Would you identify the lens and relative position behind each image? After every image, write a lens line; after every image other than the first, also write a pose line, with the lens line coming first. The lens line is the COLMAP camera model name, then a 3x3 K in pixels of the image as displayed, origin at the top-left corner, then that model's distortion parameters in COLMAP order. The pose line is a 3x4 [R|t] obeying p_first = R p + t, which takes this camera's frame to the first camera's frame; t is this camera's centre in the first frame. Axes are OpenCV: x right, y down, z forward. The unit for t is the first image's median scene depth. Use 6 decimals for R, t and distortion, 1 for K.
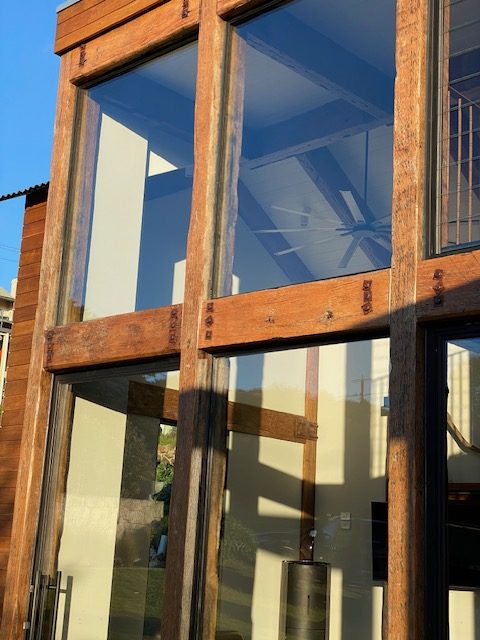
lens RADIAL K [[971.8, 0, 240.6], [0, 971.8, 319.5], [0, 0, 1]] dist [0.160014, 0.000000]
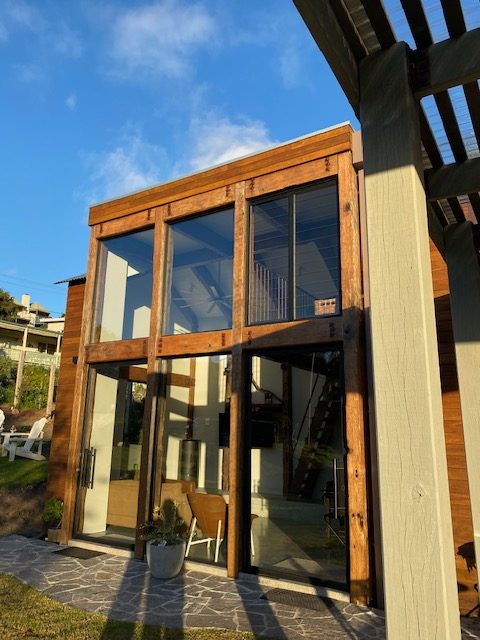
lens RADIAL K [[488.9, 0, 240.6], [0, 488.9, 321.4], [0, 0, 1]] dist [0.072283, -0.003006]
pose [[0.982917, 0.010345, 0.183757, -0.049395], [-0.011112, 0.999933, 0.003143, -0.053880], [-0.183712, -0.005131, 0.982967, -0.226768]]
